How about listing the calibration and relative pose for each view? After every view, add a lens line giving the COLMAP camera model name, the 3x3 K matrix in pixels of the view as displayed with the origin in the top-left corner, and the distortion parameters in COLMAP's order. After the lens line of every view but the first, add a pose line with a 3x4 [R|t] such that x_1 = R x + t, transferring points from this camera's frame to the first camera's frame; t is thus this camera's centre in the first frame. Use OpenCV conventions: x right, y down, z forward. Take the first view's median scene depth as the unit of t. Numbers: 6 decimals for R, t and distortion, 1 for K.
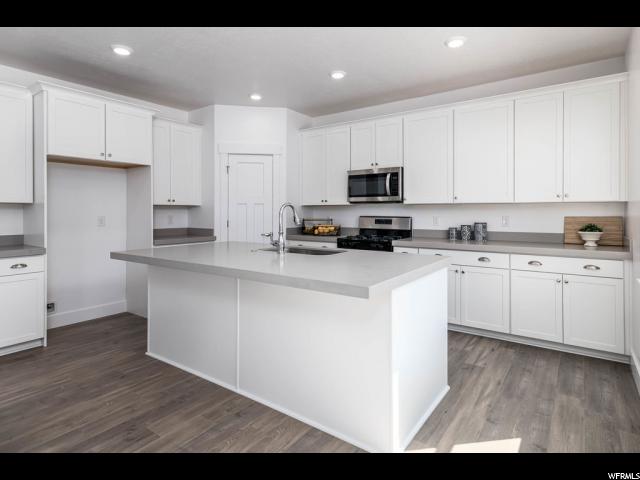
lens RADIAL K [[335.5, 0, 347.0], [0, 335.5, 208.1], [0, 0, 1]] dist [-0.013945, 0.001301]
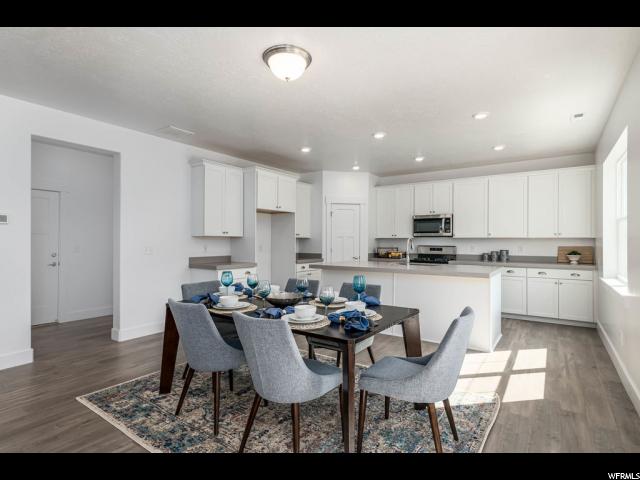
lens RADIAL K [[335.5, 0, 322.8], [0, 335.5, 236.1], [0, 0, 1]] dist [-0.013945, 0.001301]
pose [[0.999992, 0.004000, -0.000938, -0.455386], [-0.004004, 0.999983, -0.004266, -0.011754], [0.000921, 0.004270, 0.999990, -0.581000]]
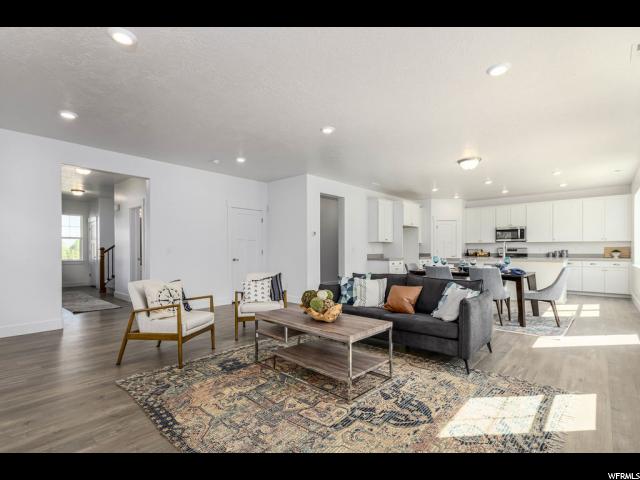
lens RADIAL K [[318.9, 0, 305.7], [0, 318.9, 248.4], [0, 0, 1]] dist [-0.004959, -0.004125]
pose [[0.990325, -0.001969, -0.138755, -1.090811], [0.002491, 0.999990, 0.003582, 0.019761], [0.138747, -0.003892, 0.990320, -1.465352]]
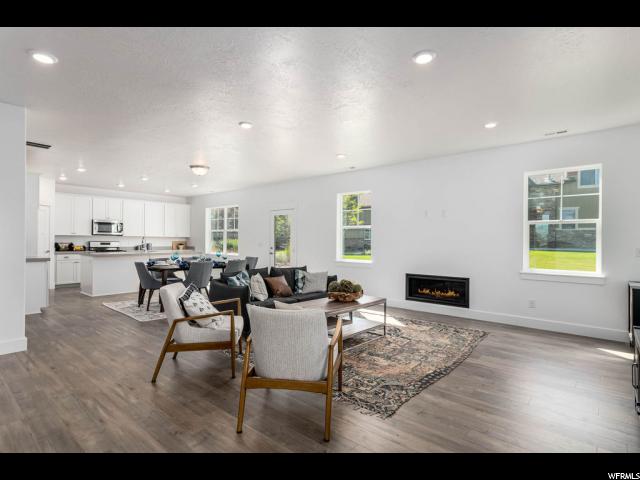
lens RADIAL K [[335.5, 0, 338.8], [0, 335.5, 236.3], [0, 0, 1]] dist [-0.013945, 0.001301]
pose [[0.051618, 0.013488, 0.998576, -2.275813], [-0.020008, 0.999722, -0.012470, -0.011290], [-0.998466, -0.019336, 0.051873, -0.739936]]
